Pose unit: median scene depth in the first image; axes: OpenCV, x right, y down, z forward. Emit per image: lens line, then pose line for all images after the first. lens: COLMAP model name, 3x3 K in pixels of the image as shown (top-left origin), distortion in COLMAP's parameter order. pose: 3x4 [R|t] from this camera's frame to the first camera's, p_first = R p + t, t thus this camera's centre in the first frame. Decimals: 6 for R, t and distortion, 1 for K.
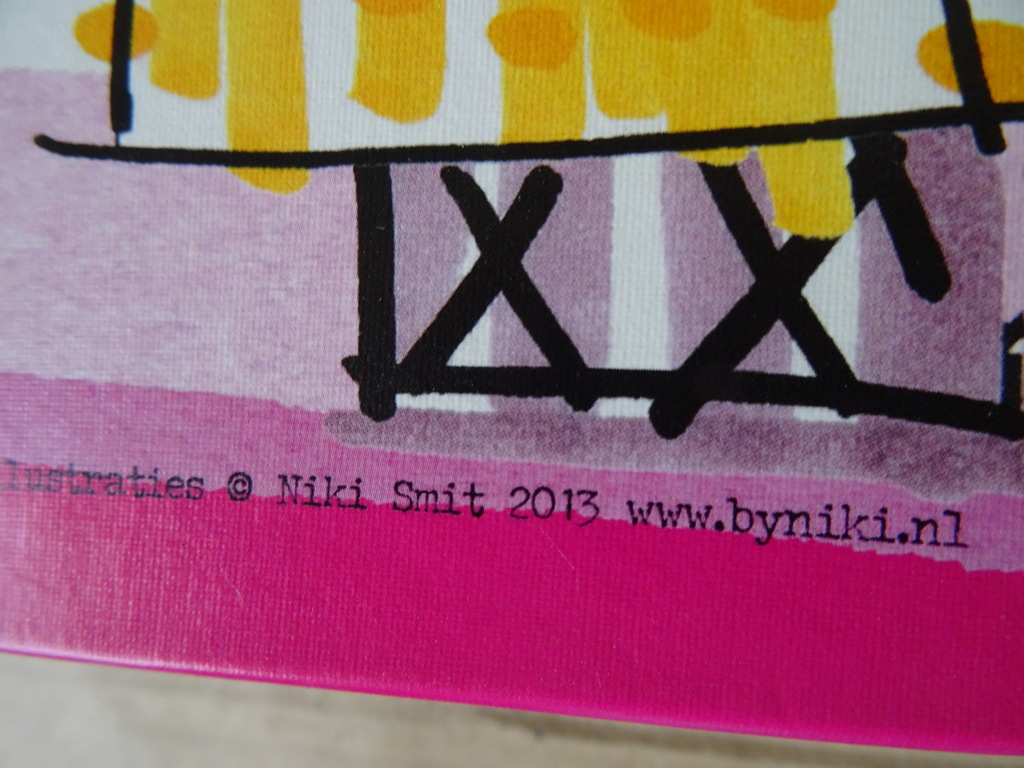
lens RADIAL K [[732.6, 0, 512.0], [0, 732.6, 384.0], [0, 0, 1]] dist [0.023248, -0.052463]
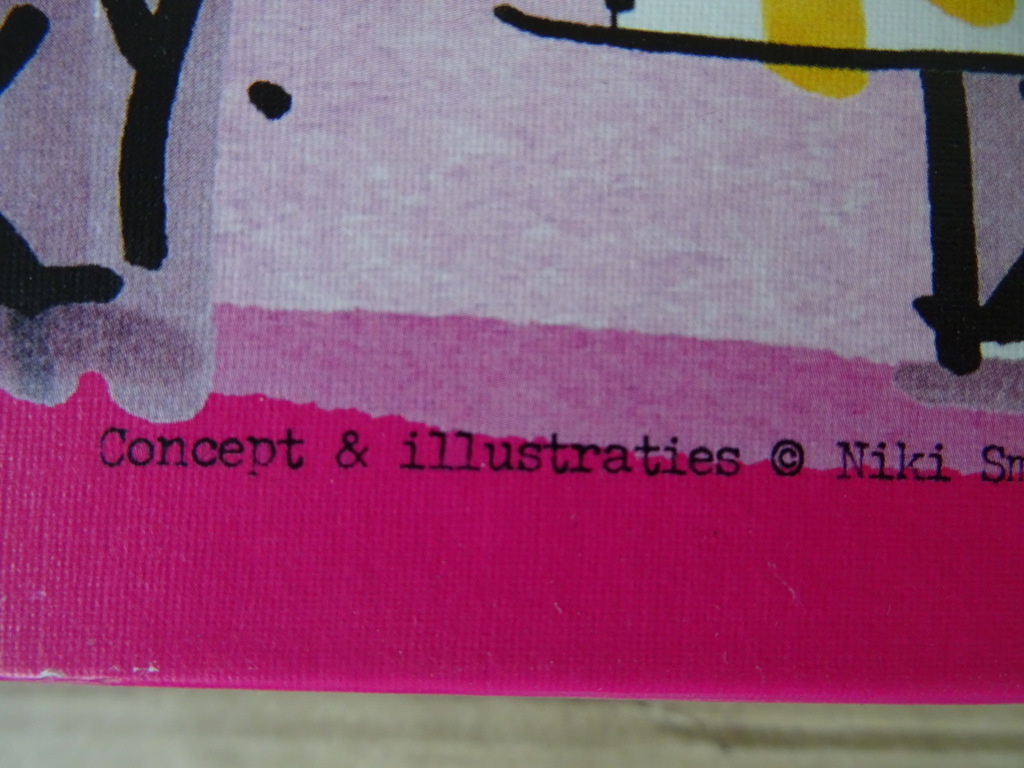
lens RADIAL K [[732.6, 0, 512.0], [0, 732.6, 384.0], [0, 0, 1]] dist [0.023248, -0.052463]
pose [[0.986148, -0.000395, 0.165865, -0.796751], [0.003691, 0.999802, -0.019560, 0.073424], [-0.165824, 0.019902, 0.985954, 0.257748]]
